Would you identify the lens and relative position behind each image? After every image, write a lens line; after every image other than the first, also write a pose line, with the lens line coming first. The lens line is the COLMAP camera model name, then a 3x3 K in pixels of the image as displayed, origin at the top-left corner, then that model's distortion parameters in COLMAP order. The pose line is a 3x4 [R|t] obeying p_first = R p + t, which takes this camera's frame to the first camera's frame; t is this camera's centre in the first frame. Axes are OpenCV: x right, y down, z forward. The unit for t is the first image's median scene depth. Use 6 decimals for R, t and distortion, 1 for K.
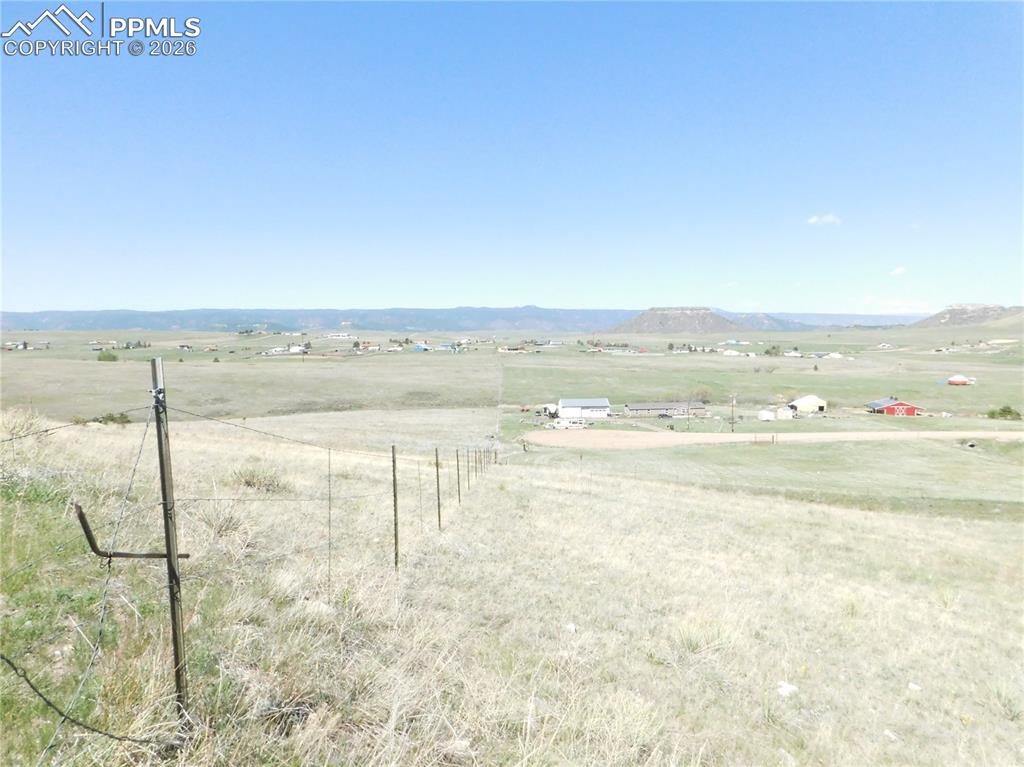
lens RADIAL K [[676.6, 0, 516.4], [0, 676.6, 384.4], [0, 0, 1]] dist [-0.074023, 0.057862]
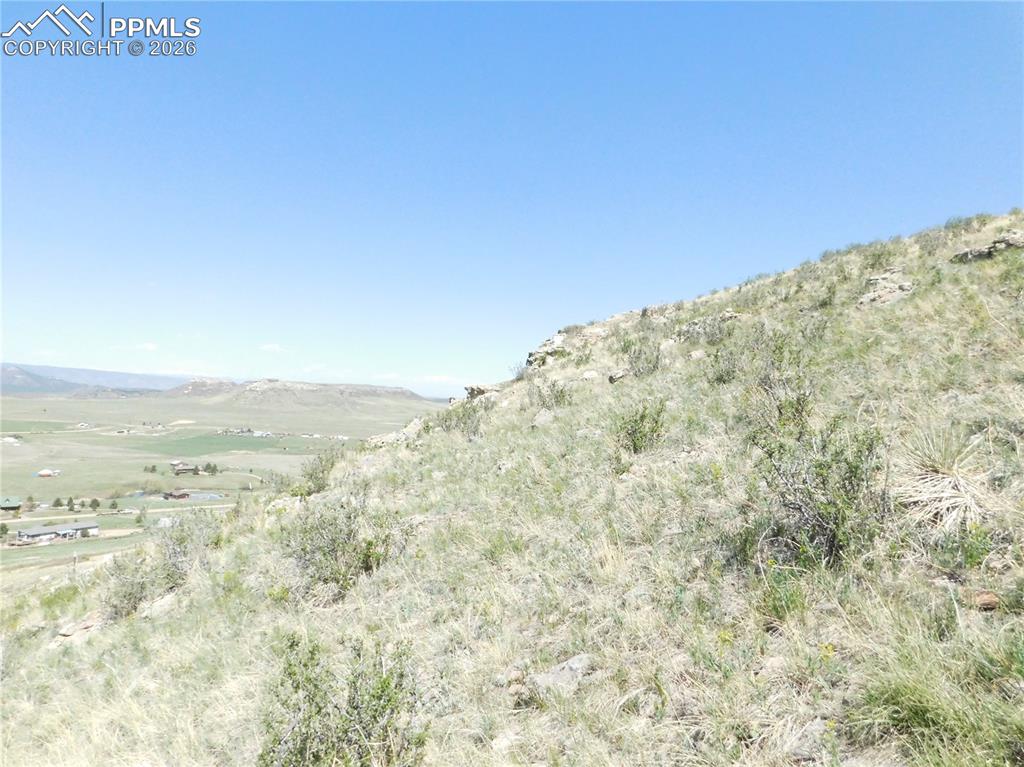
lens RADIAL K [[676.6, 0, 516.4], [0, 676.6, 384.4], [0, 0, 1]] dist [-0.074023, 0.057862]
pose [[0.545328, 0.058480, 0.836181, 0.016085], [0.015396, 0.996696, -0.079747, -0.079839], [-0.838082, 0.056362, 0.542626, -0.764441]]
